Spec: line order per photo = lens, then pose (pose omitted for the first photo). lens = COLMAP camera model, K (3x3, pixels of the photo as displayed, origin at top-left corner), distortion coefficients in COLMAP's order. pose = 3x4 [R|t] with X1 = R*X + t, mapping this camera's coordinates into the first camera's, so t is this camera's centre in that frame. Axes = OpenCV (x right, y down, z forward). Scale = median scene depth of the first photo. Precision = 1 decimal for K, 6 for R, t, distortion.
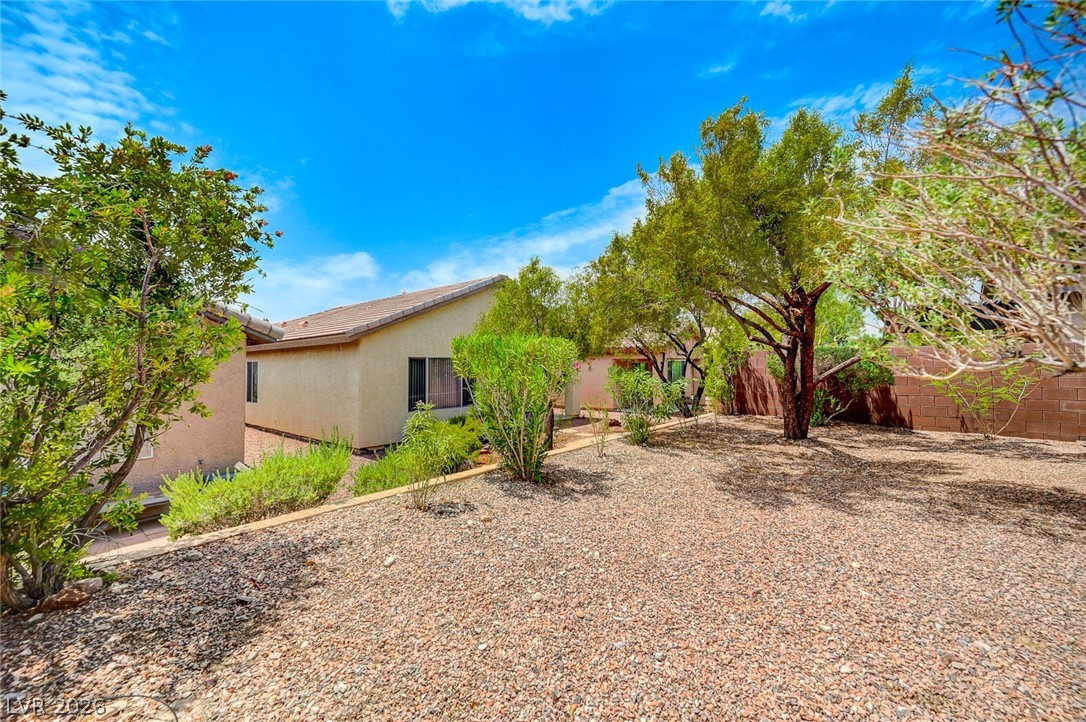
lens RADIAL K [[443.0, 0, 543.0], [0, 443.0, 361.0], [0, 0, 1]] dist [-0.000155, 0.000024]
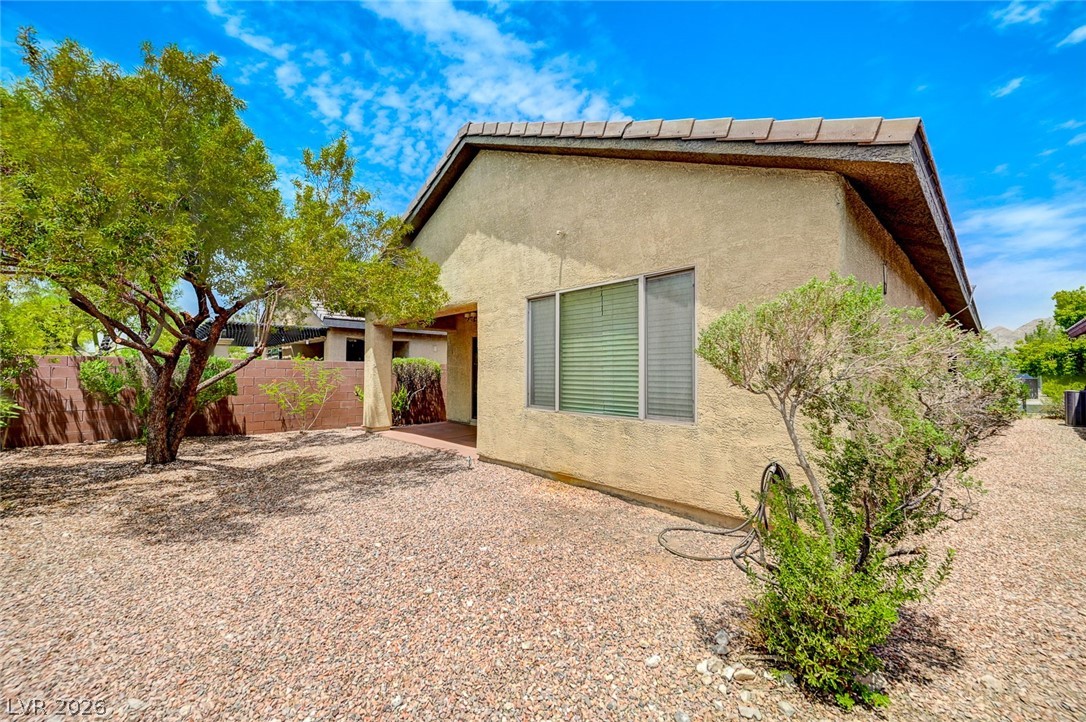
lens RADIAL K [[432.3, 0, 542.5], [0, 432.3, 363.0], [0, 0, 1]] dist [-0.000974, 0.000020]
pose [[0.107749, 0.031854, 0.993668, -0.191474], [-0.013859, 0.999438, -0.030536, -0.001338], [-0.994081, -0.010481, 0.108130, 0.194094]]
